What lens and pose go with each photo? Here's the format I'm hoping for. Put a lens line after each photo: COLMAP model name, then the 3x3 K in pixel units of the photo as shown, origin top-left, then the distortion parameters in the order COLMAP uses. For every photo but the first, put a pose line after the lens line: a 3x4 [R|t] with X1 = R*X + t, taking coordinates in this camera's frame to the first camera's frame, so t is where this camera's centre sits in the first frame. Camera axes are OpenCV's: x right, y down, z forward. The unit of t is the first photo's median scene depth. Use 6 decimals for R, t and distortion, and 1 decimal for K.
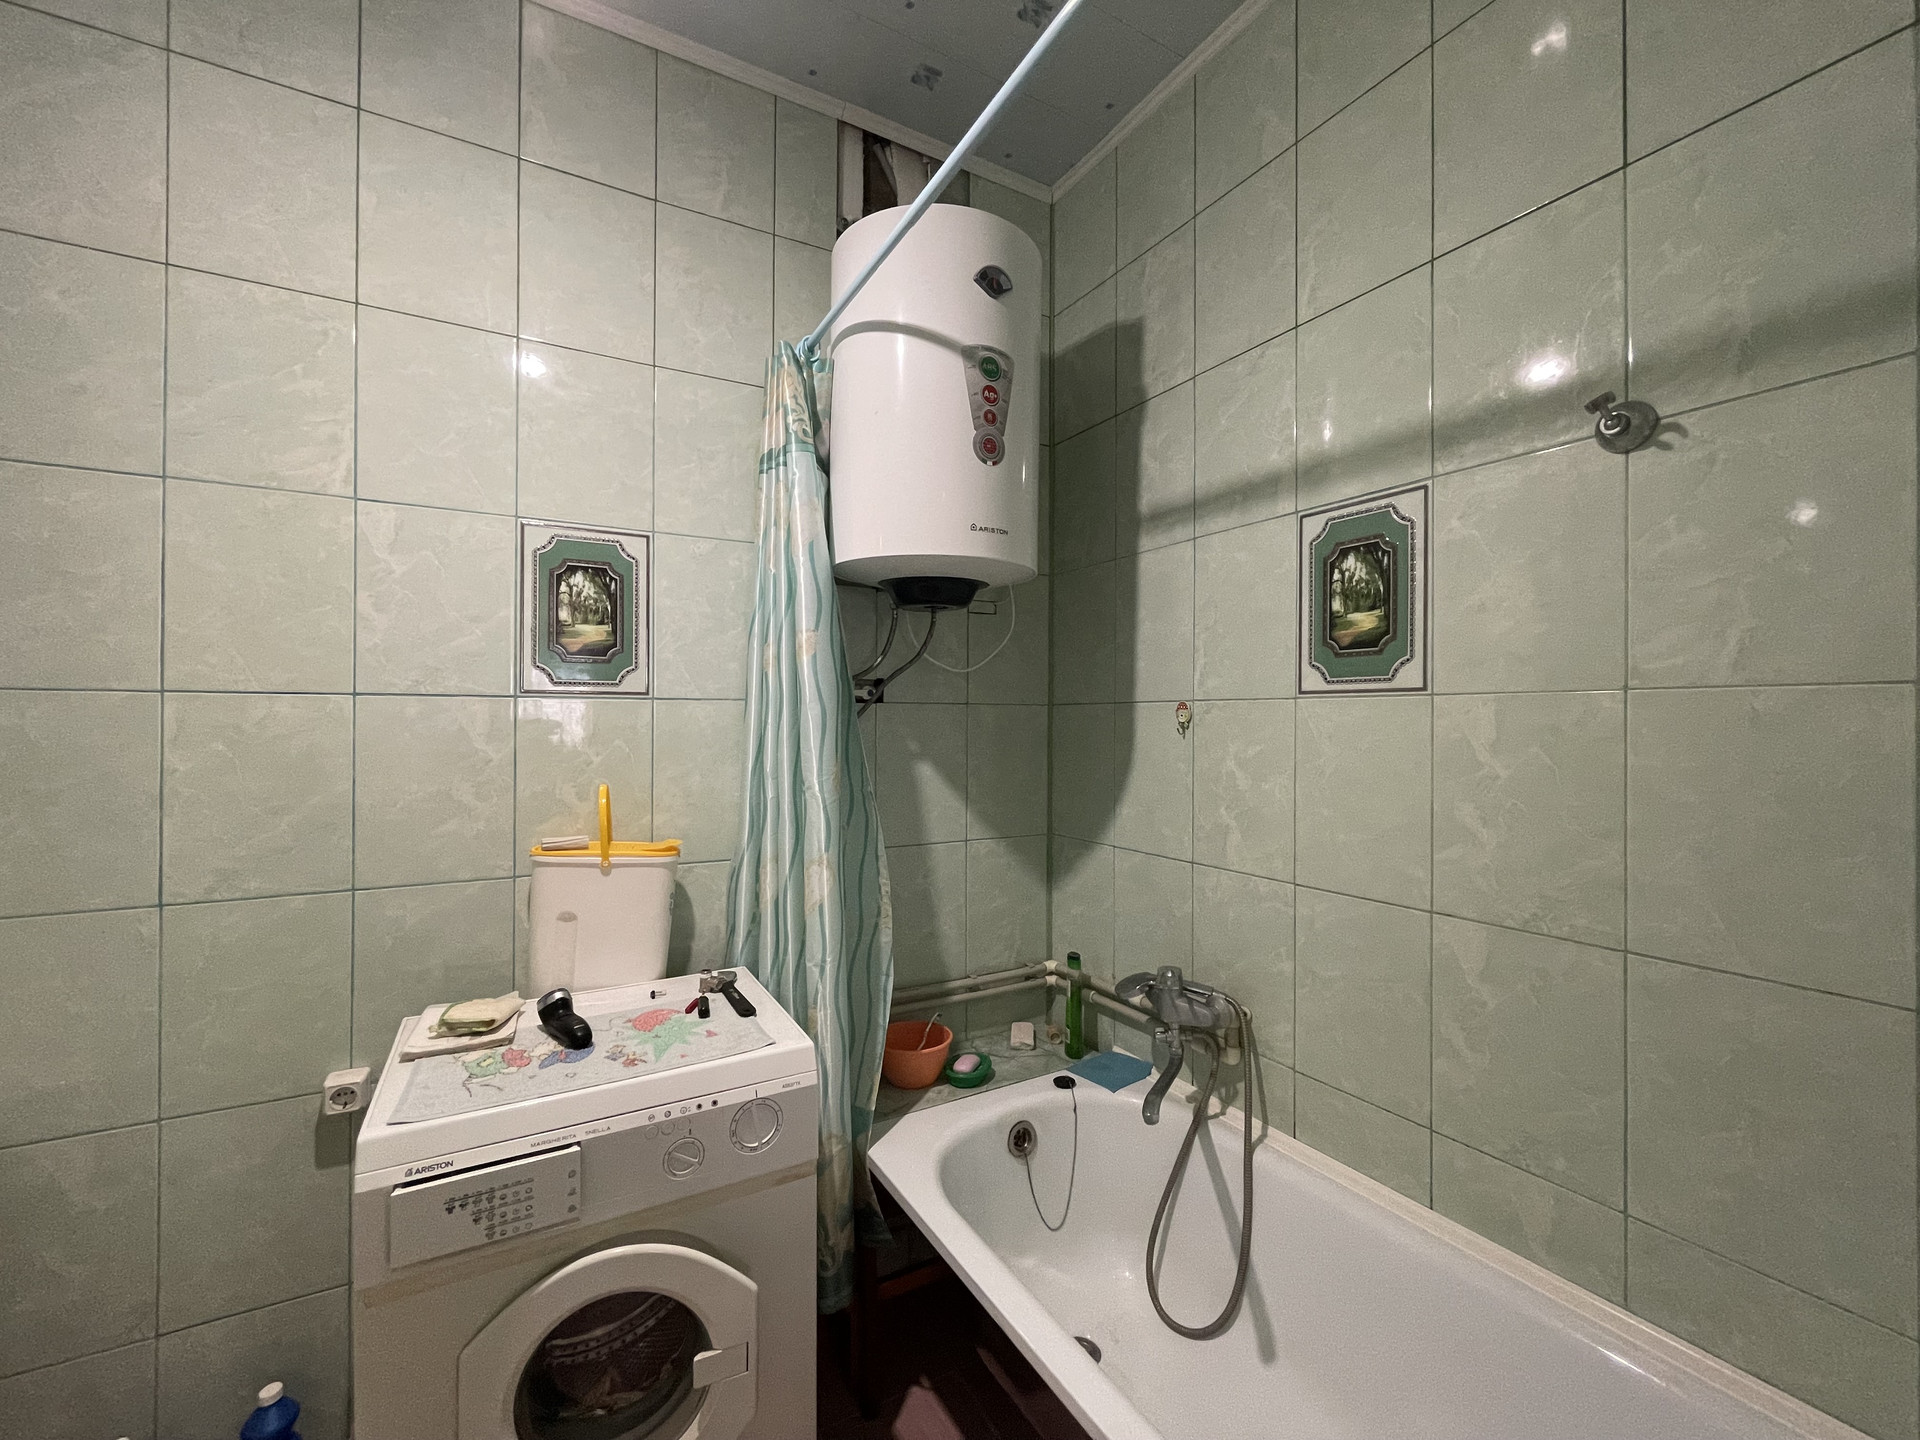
lens RADIAL K [[782.4, 0, 958.0], [0, 782.4, 717.5], [0, 0, 1]] dist [-0.003460, 0.000863]
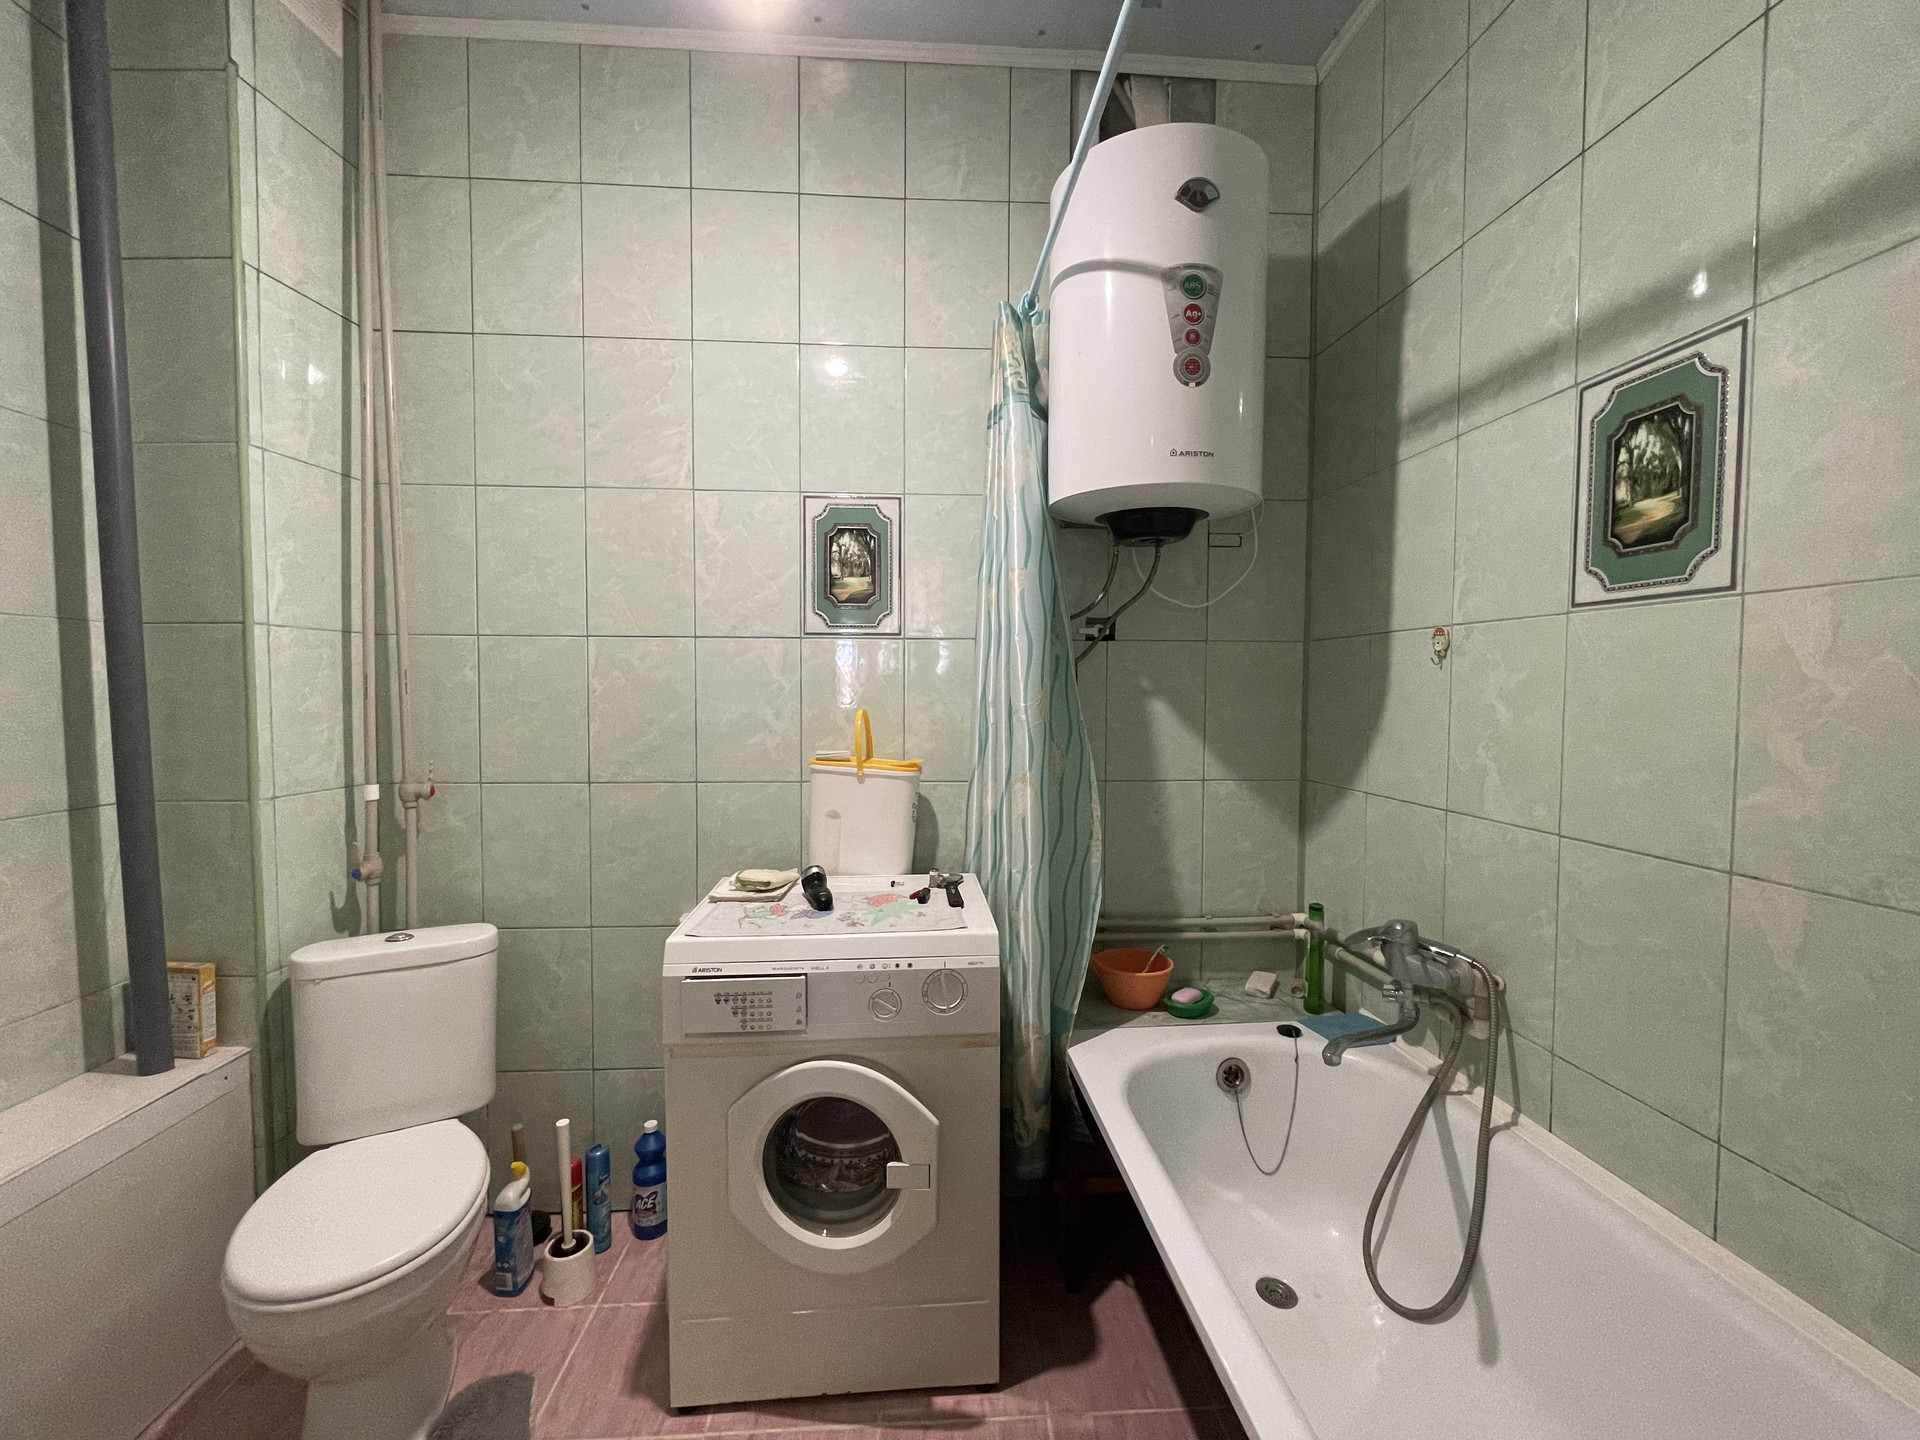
lens RADIAL K [[782.4, 0, 960.0], [0, 782.4, 718.4], [0, 0, 1]] dist [-0.003460, 0.000863]
pose [[0.905547, 0.016564, -0.423923, 0.200053], [0.001098, 0.999143, 0.041385, 0.051768], [0.424245, -0.037941, 0.904752, -0.026406]]
